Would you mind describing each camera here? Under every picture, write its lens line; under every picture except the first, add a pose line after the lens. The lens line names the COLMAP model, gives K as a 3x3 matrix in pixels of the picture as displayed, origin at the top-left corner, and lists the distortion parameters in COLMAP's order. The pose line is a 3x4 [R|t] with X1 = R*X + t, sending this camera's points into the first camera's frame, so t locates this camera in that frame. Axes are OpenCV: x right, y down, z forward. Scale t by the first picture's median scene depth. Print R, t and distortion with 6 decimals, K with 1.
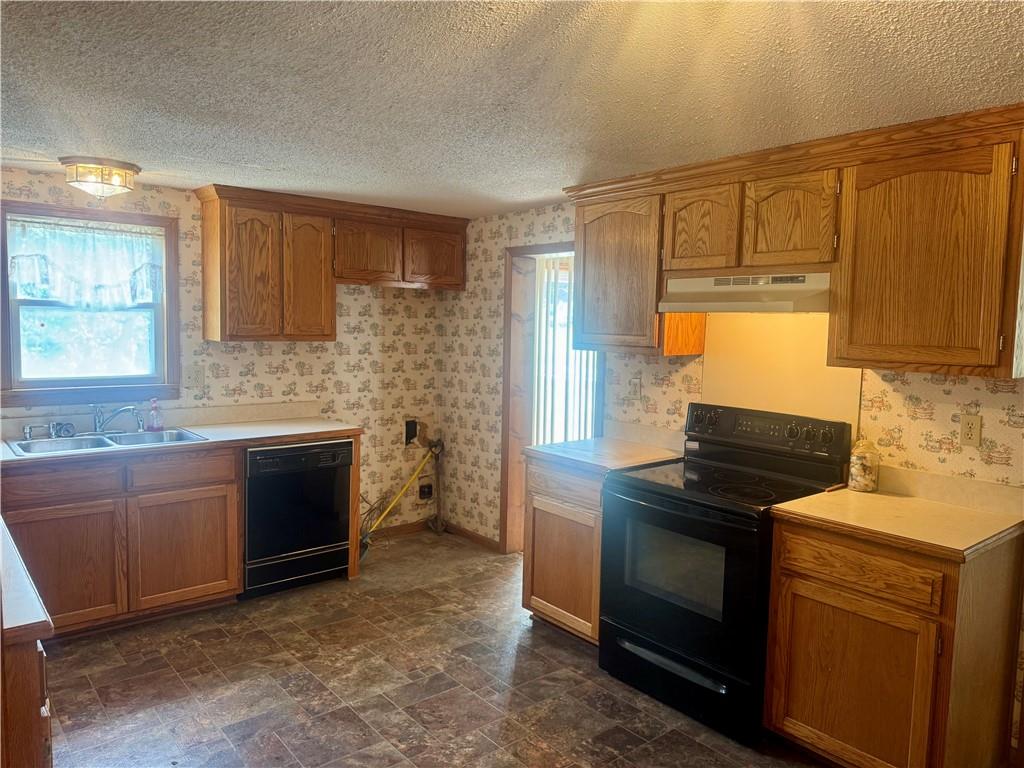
lens RADIAL K [[717.8, 0, 508.5], [0, 717.8, 389.7], [0, 0, 1]] dist [0.113684, -0.163495]
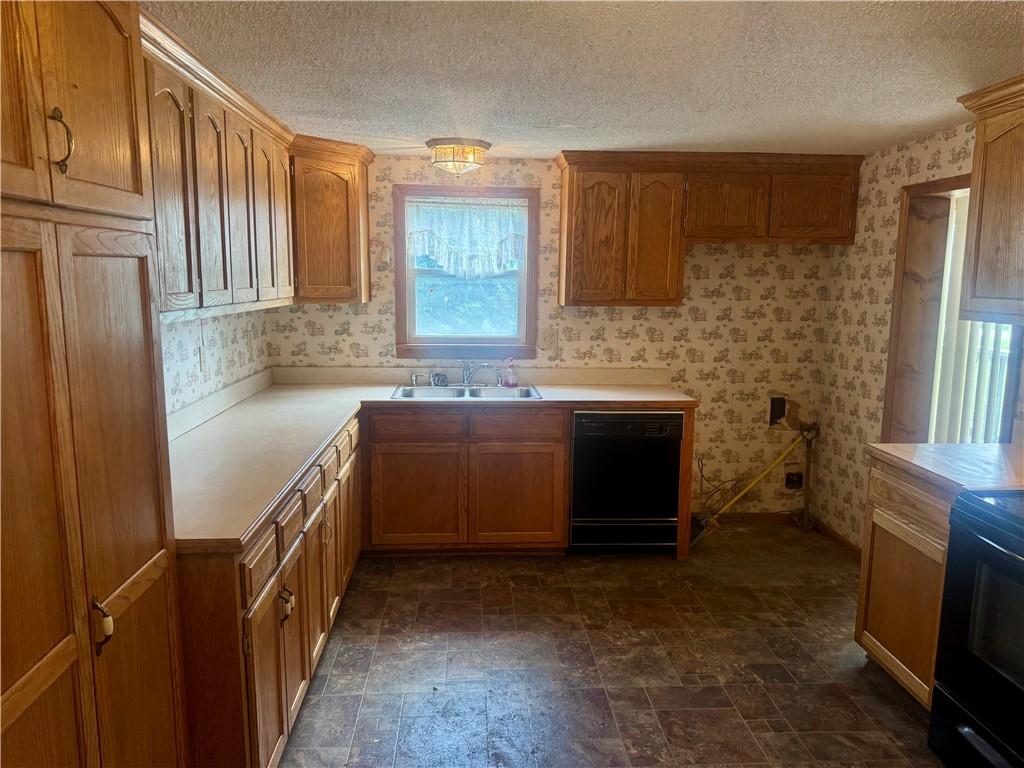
lens RADIAL K [[717.8, 0, 508.5], [0, 717.8, 389.7], [0, 0, 1]] dist [0.113684, -0.163495]
pose [[0.806691, 0.078019, -0.585801, 0.142758], [-0.050805, 0.996733, 0.062786, -0.006838], [0.588786, -0.020887, 0.808019, 0.112521]]
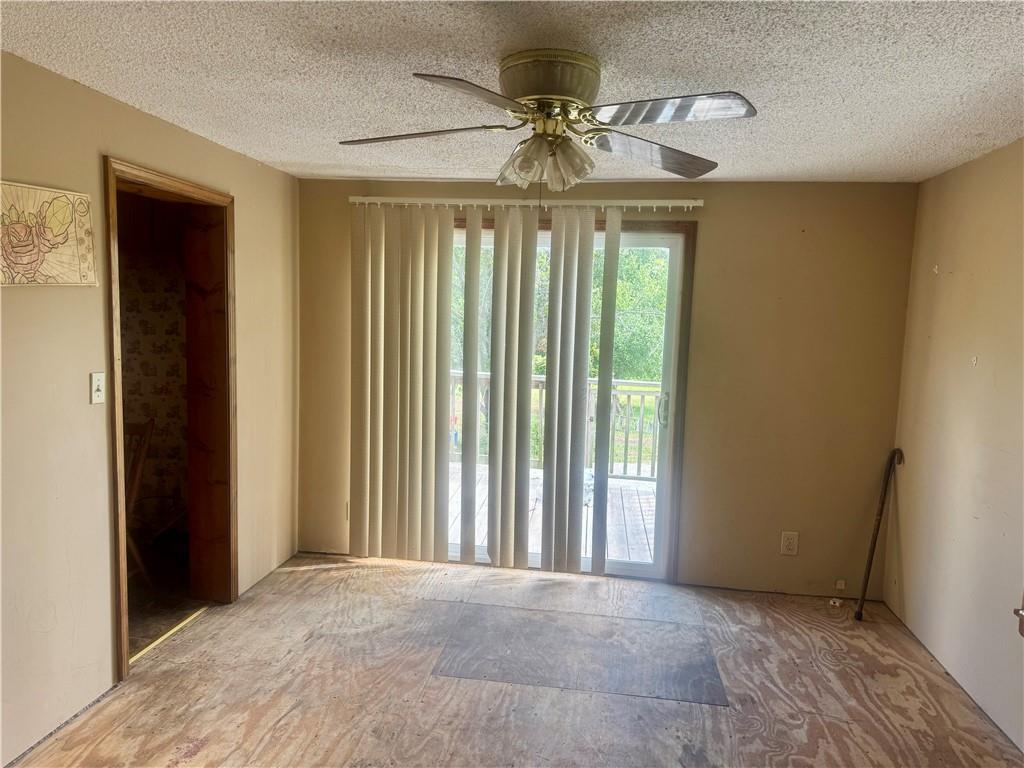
lens RADIAL K [[717.1, 0, 512.0], [0, 717.1, 384.0], [0, 0, 1]] dist [0.107354, -0.163032]
pose [[0.681527, 0.066728, -0.728744, 0.876959], [-0.085159, 0.996300, 0.011586, -0.039563], [0.726821, 0.054163, 0.684688, 0.790617]]
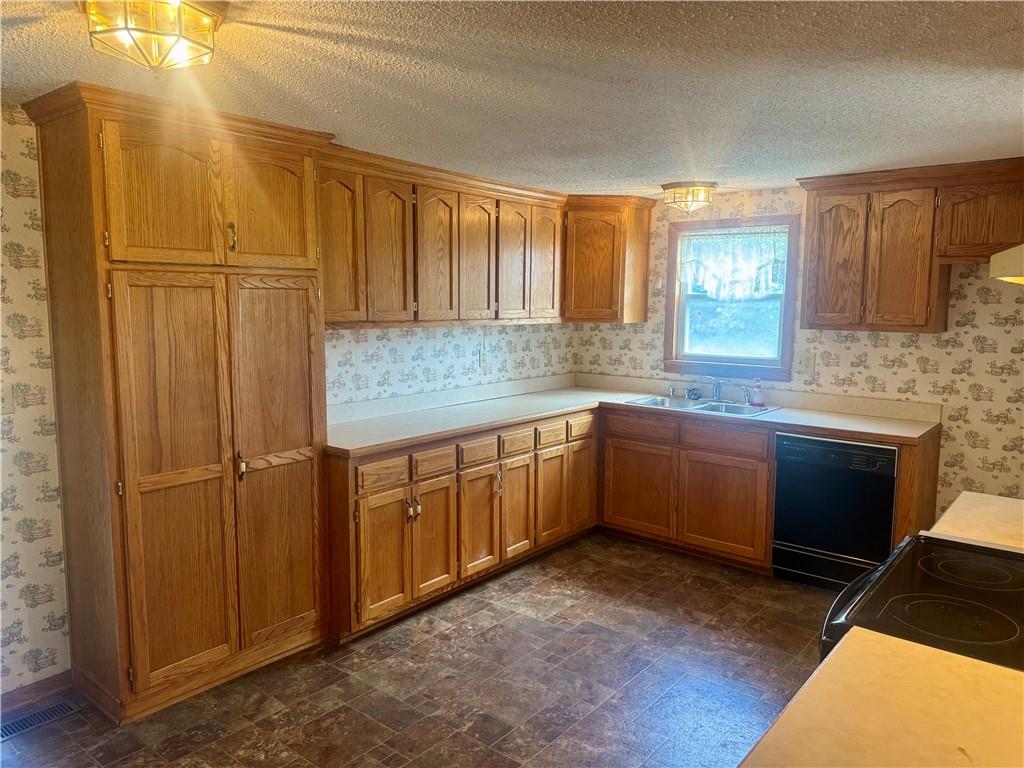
lens RADIAL K [[717.1, 0, 512.0], [0, 717.1, 384.0], [0, 0, 1]] dist [0.107354, -0.163032]
pose [[0.189199, 0.095363, -0.977297, 0.518702], [-0.102421, 0.991761, 0.076946, -0.024862], [0.976583, 0.085537, 0.197408, 0.377433]]
